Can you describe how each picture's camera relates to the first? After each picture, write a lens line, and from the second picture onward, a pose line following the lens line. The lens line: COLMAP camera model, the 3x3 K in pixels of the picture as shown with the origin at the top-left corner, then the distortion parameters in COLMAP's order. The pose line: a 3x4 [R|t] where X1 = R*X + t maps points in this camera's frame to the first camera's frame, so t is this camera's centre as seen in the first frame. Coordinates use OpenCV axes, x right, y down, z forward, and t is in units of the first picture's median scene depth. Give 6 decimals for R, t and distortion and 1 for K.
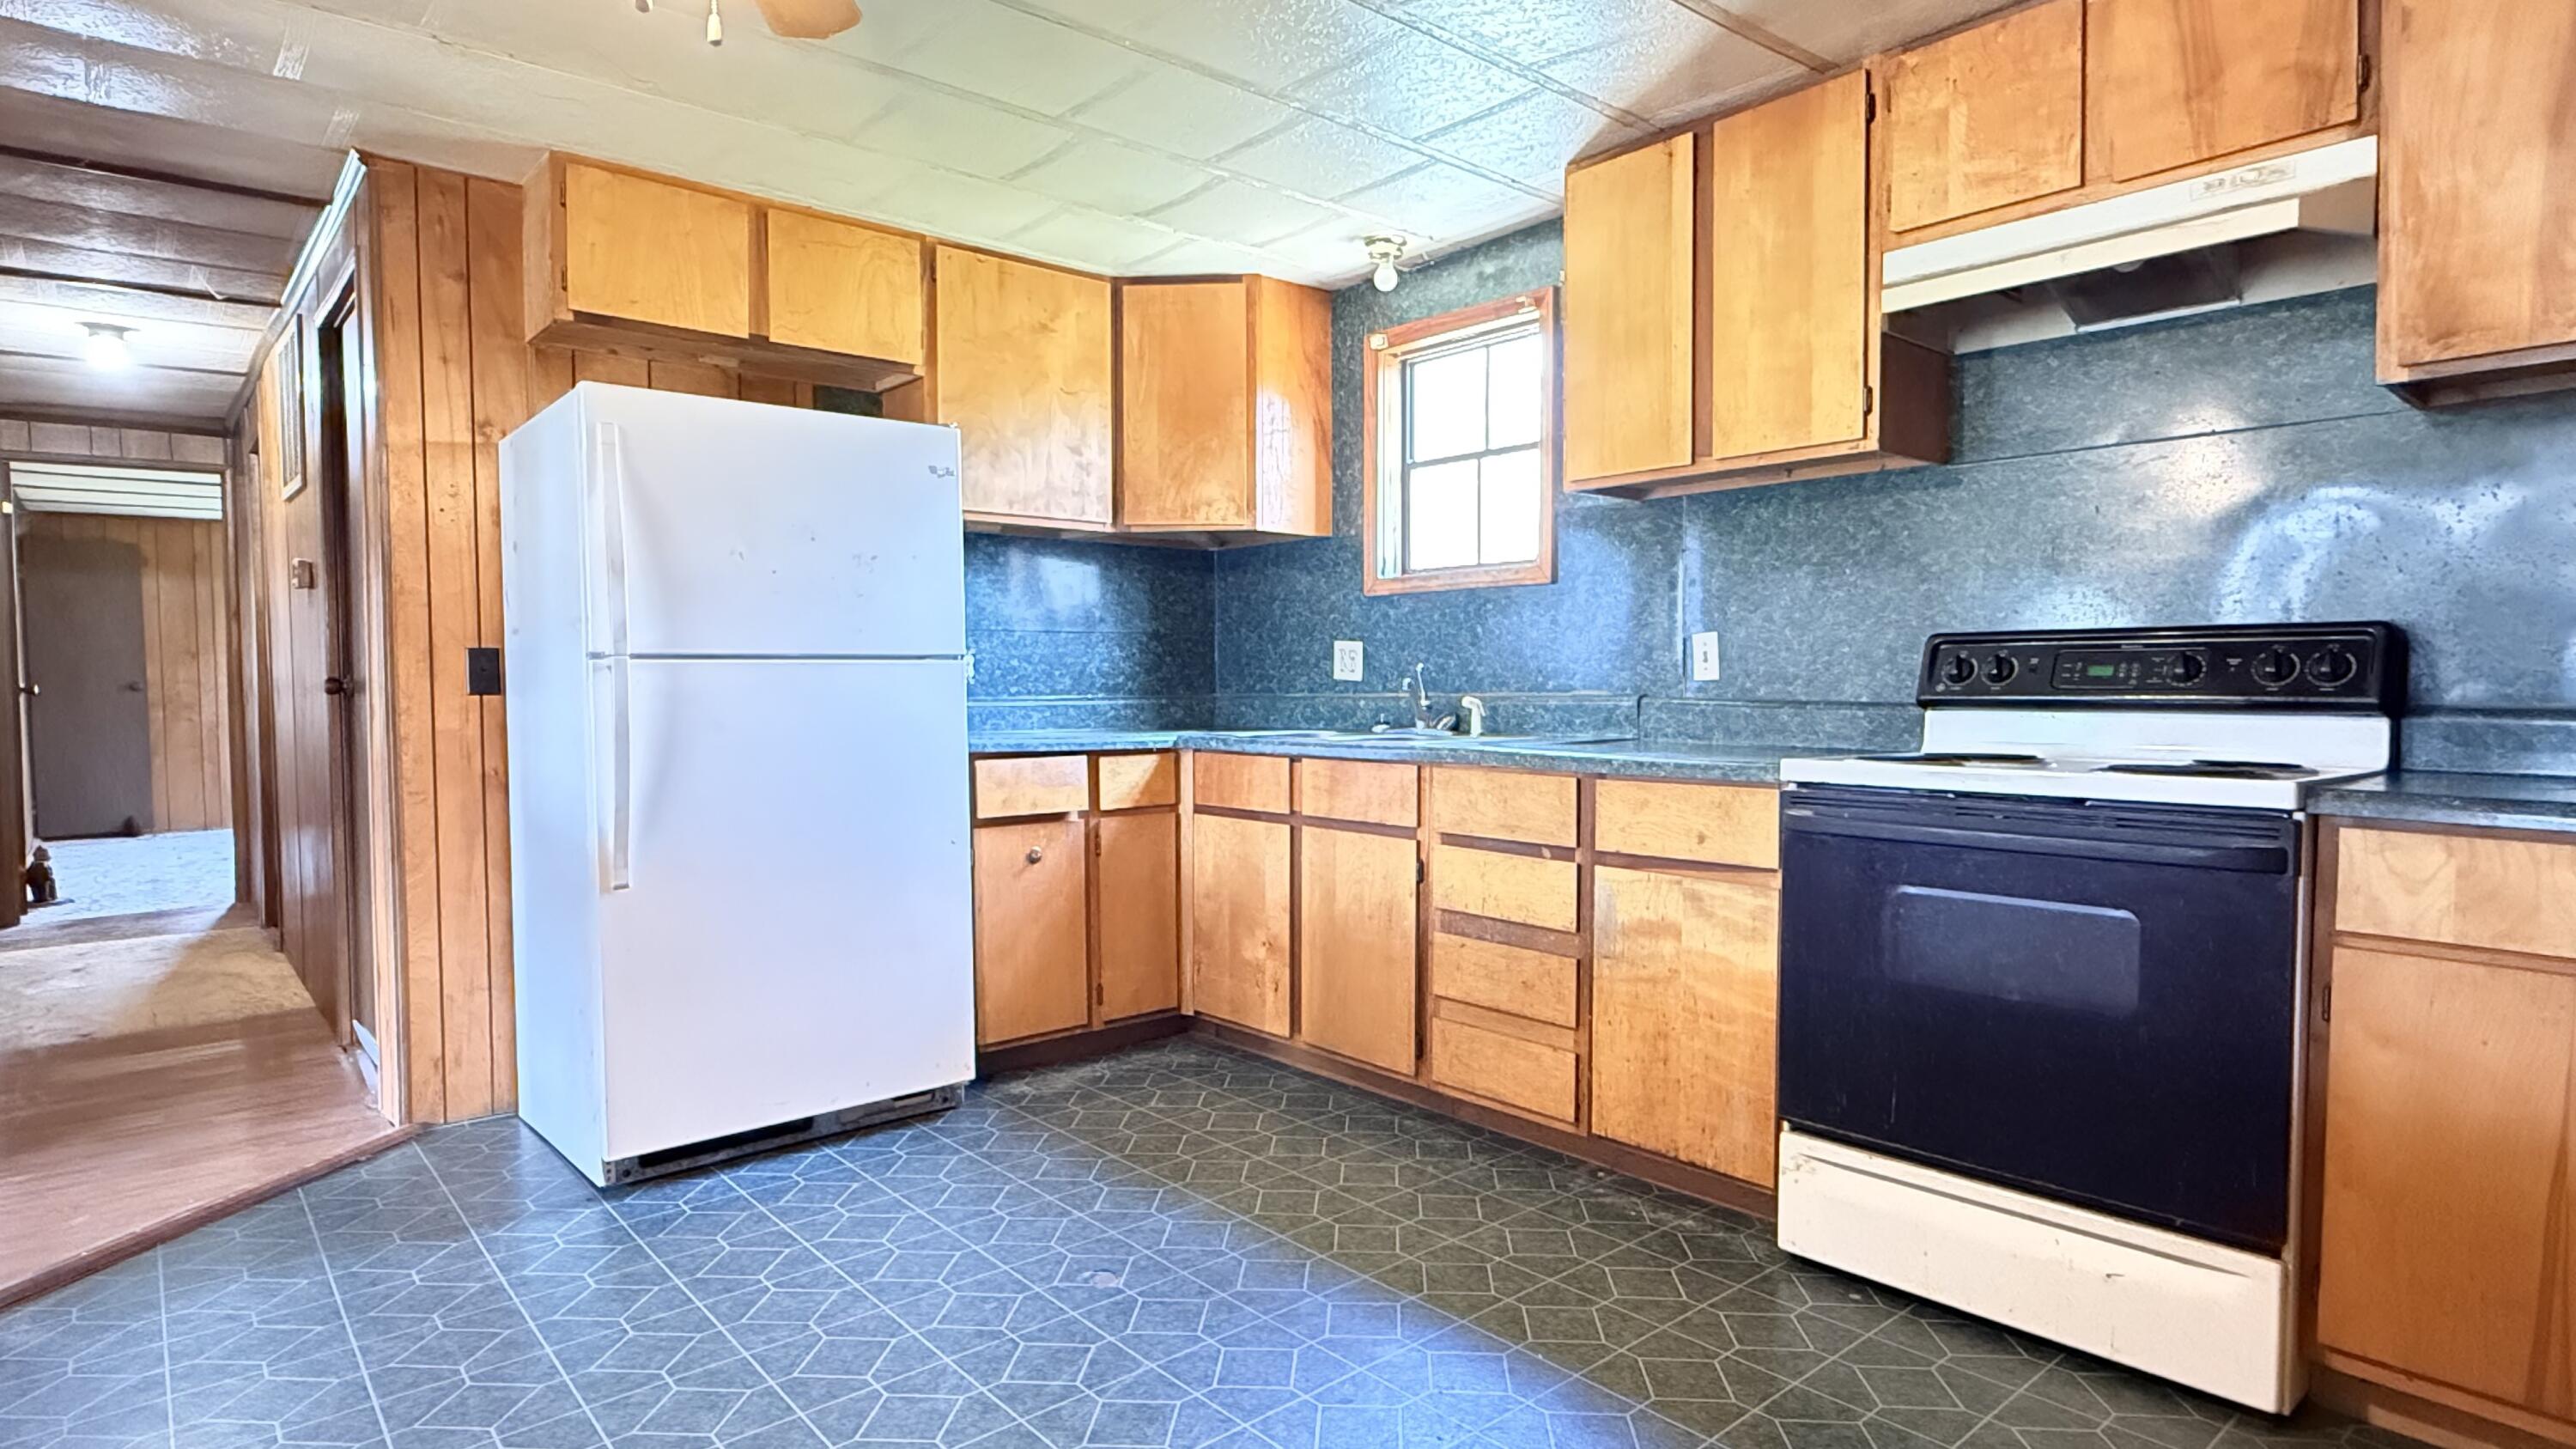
lens RADIAL K [[1381.7, 0, 1282.9], [0, 1381.7, 710.4], [0, 0, 1]] dist [-0.000315, -0.000227]
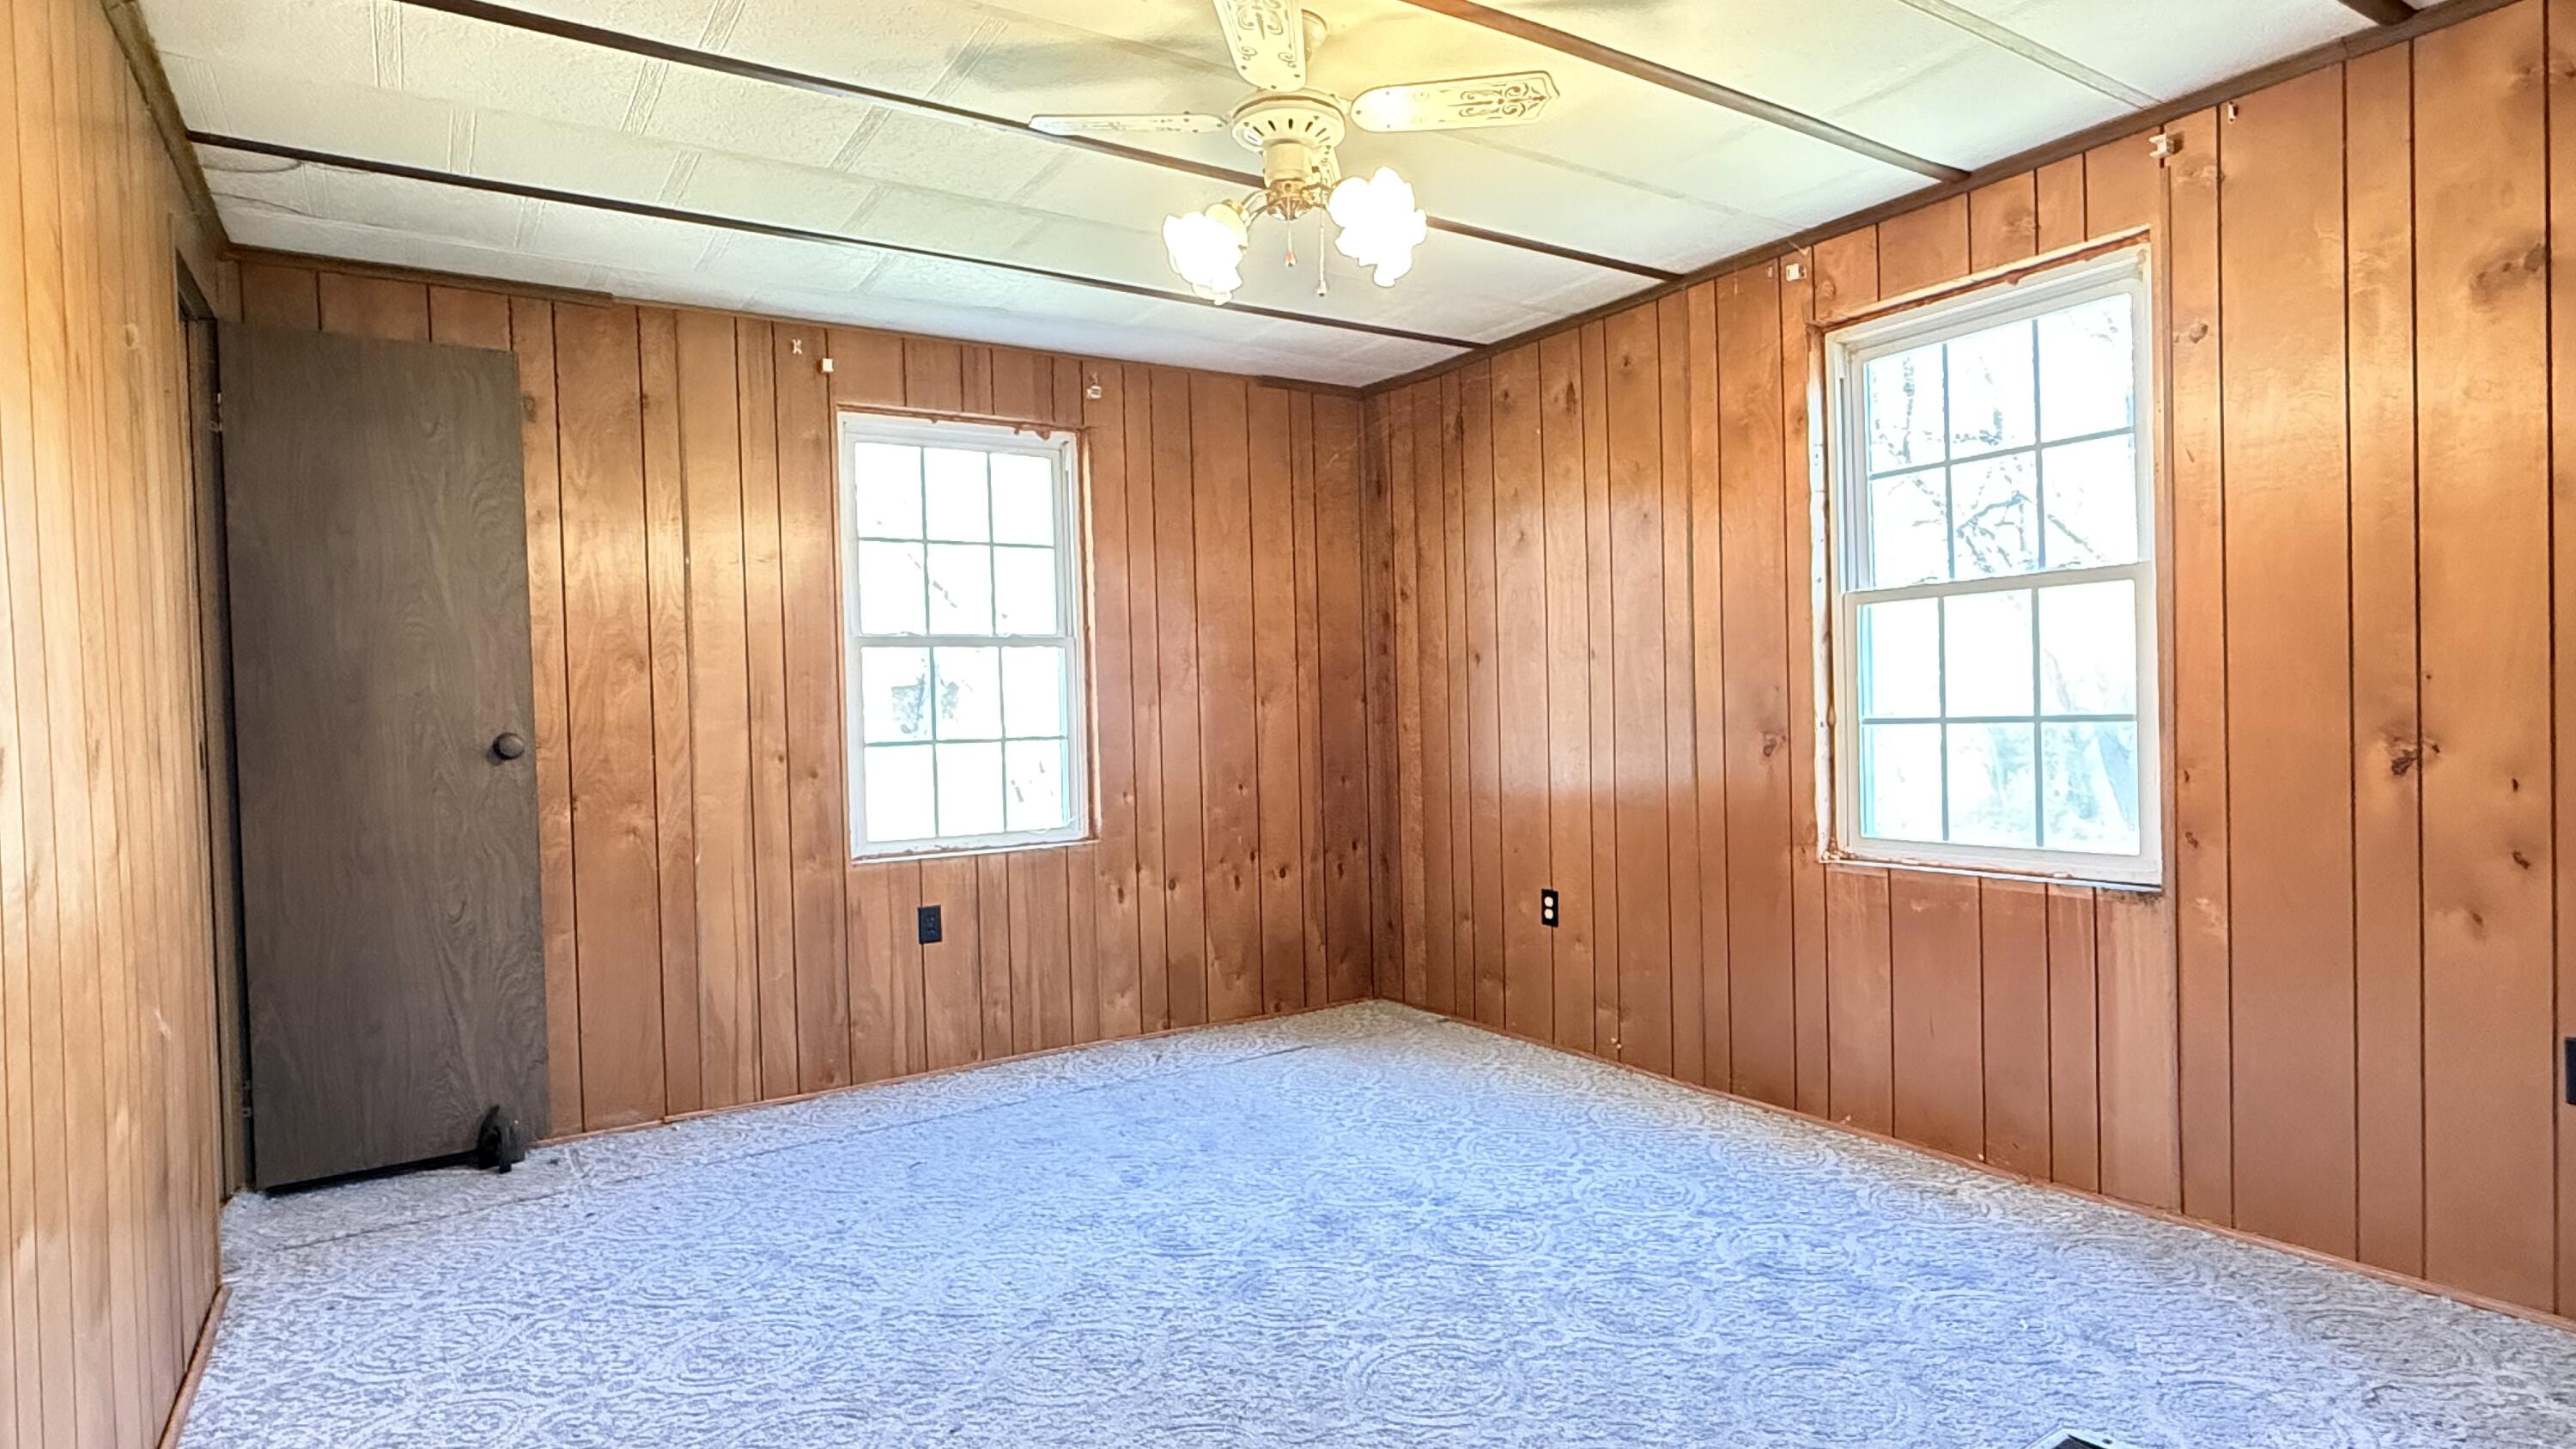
lens RADIAL K [[1338.7, 0, 1293.6], [0, 1338.7, 733.2], [0, 0, 1]] dist [-0.000172, 0.000472]
pose [[0.990927, -0.017781, -0.133222, -0.580533], [0.014667, 0.999597, -0.024322, -0.008825], [0.133601, 0.022147, 0.990788, 0.680698]]
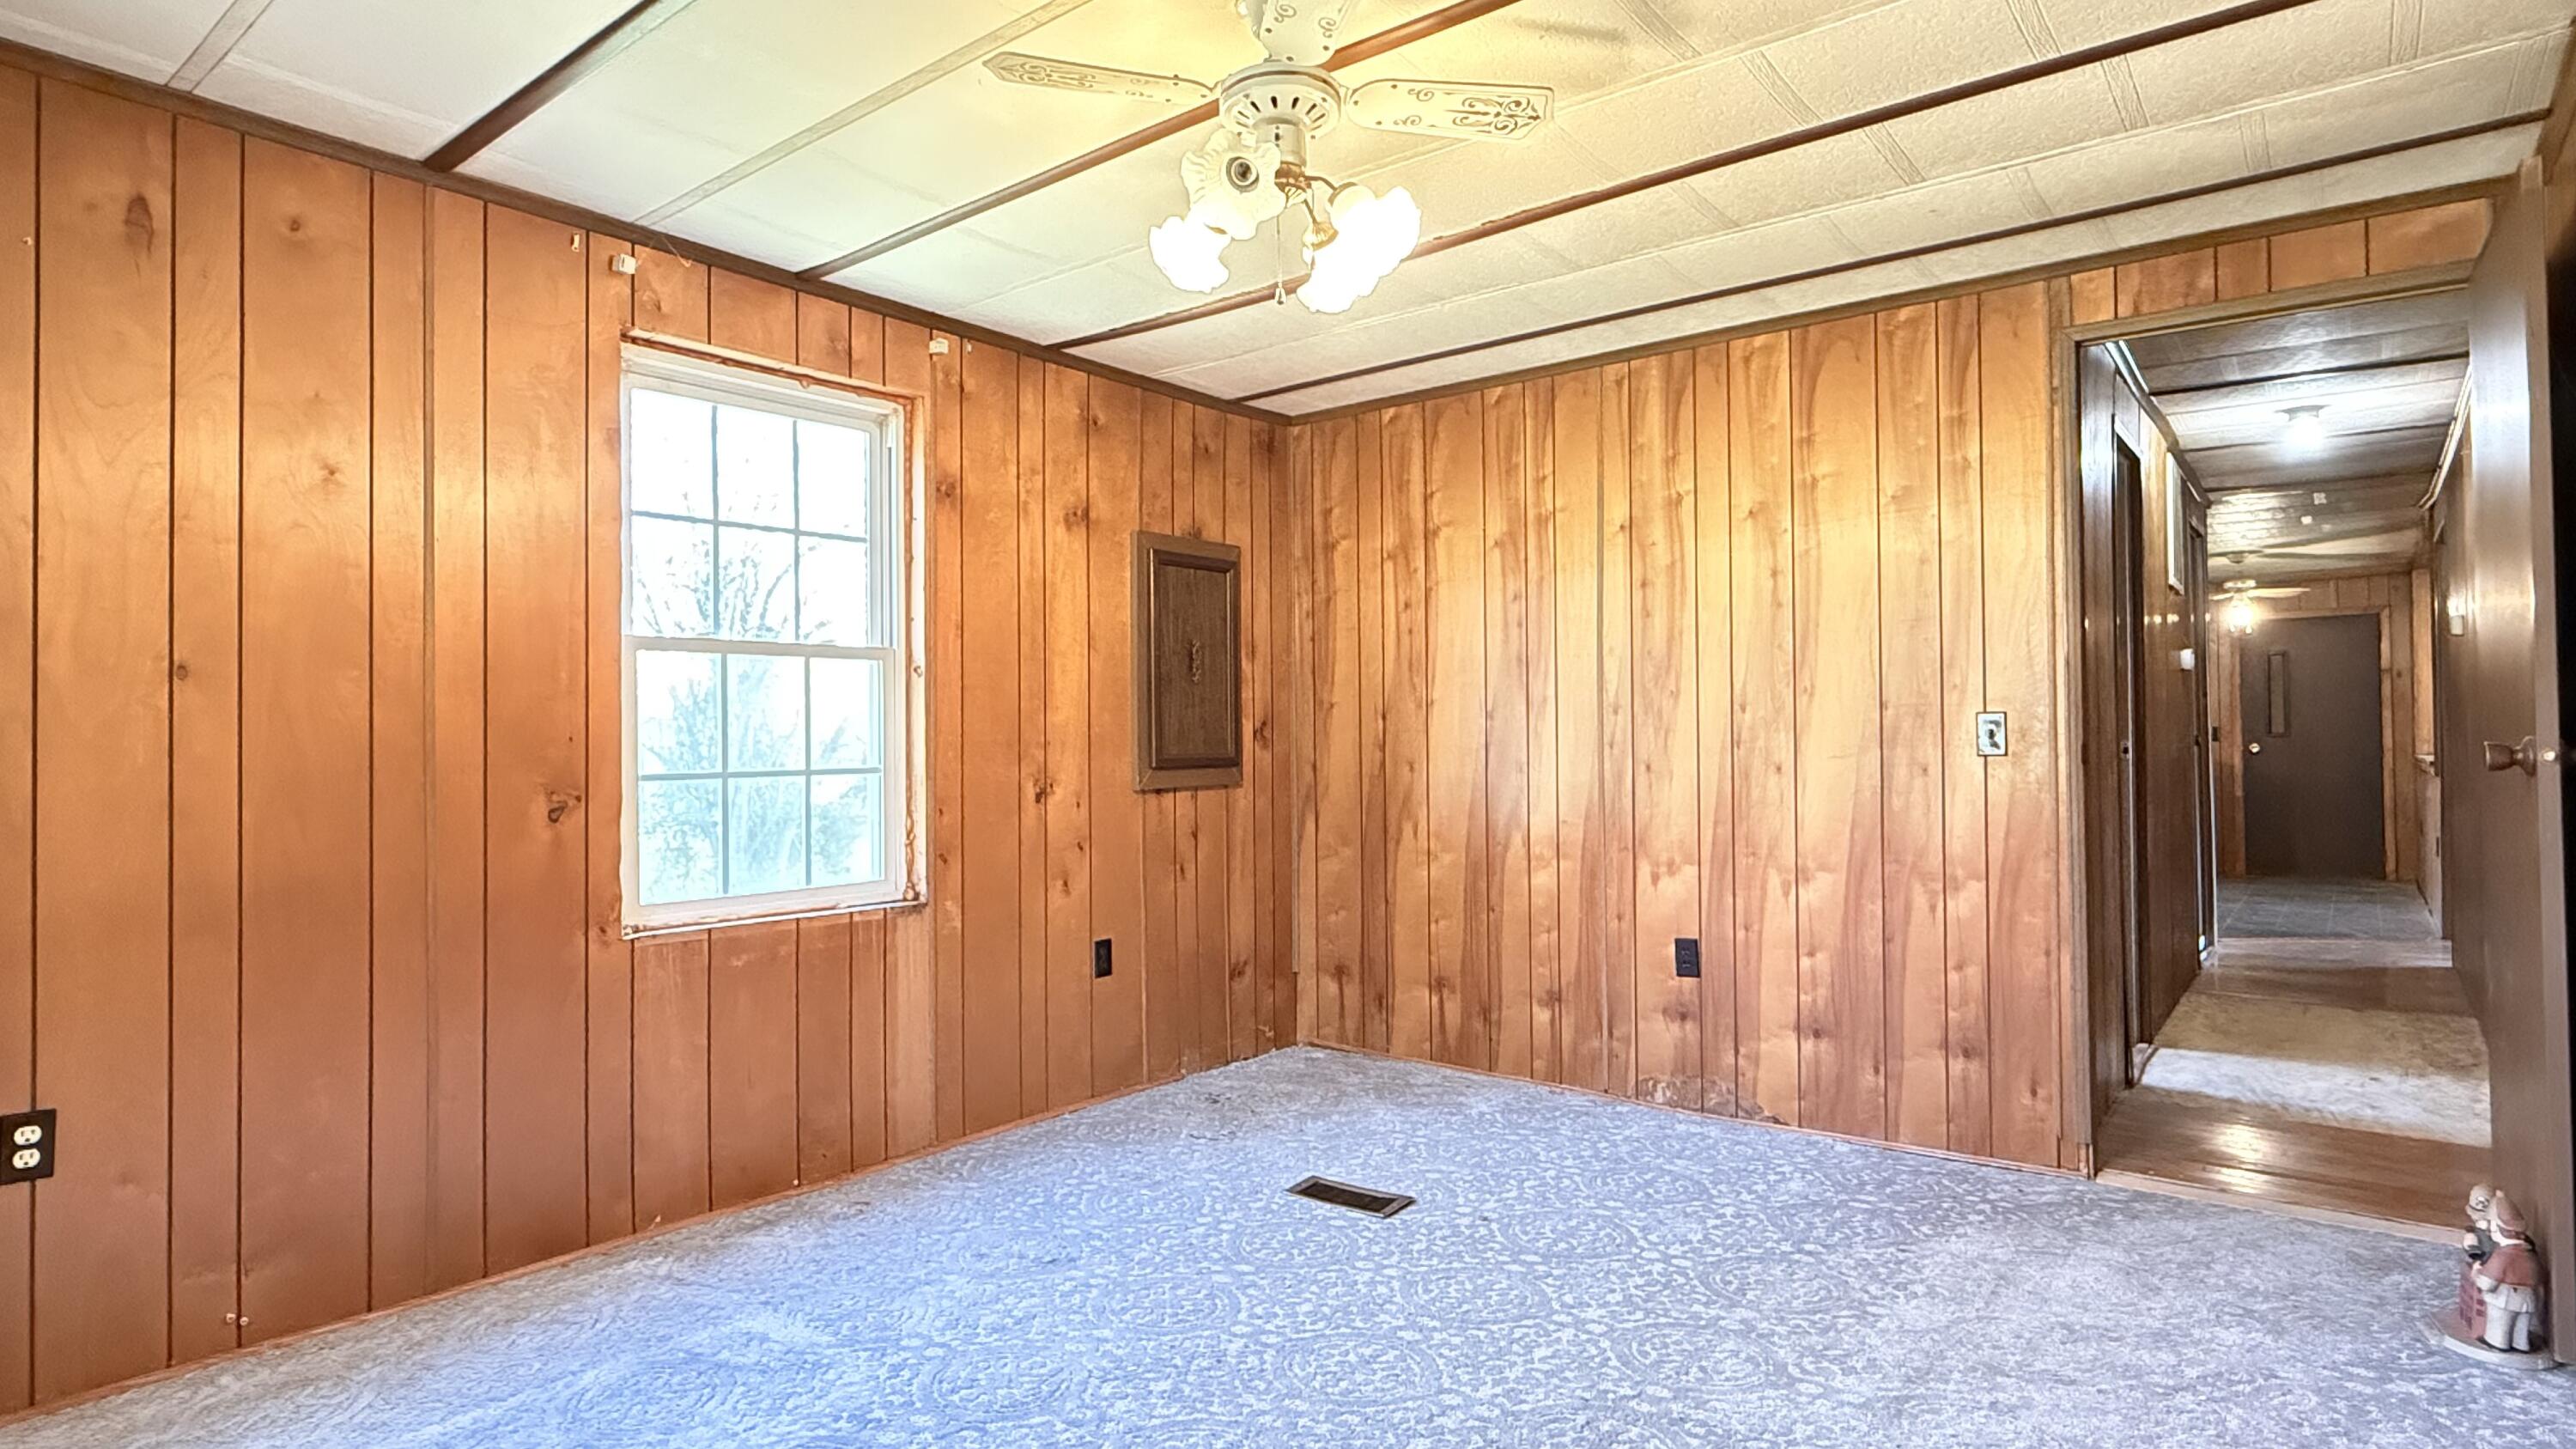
lens RADIAL K [[1328.6, 0, 1251.2], [0, 1328.6, 715.3], [0, 0, 1]] dist [0.002544, 0.000706]
pose [[-0.162637, 0.020413, 0.986475, -2.517235], [0.045473, 0.998879, -0.013173, -0.119261], [-0.985637, 0.042716, -0.163383, 2.931636]]
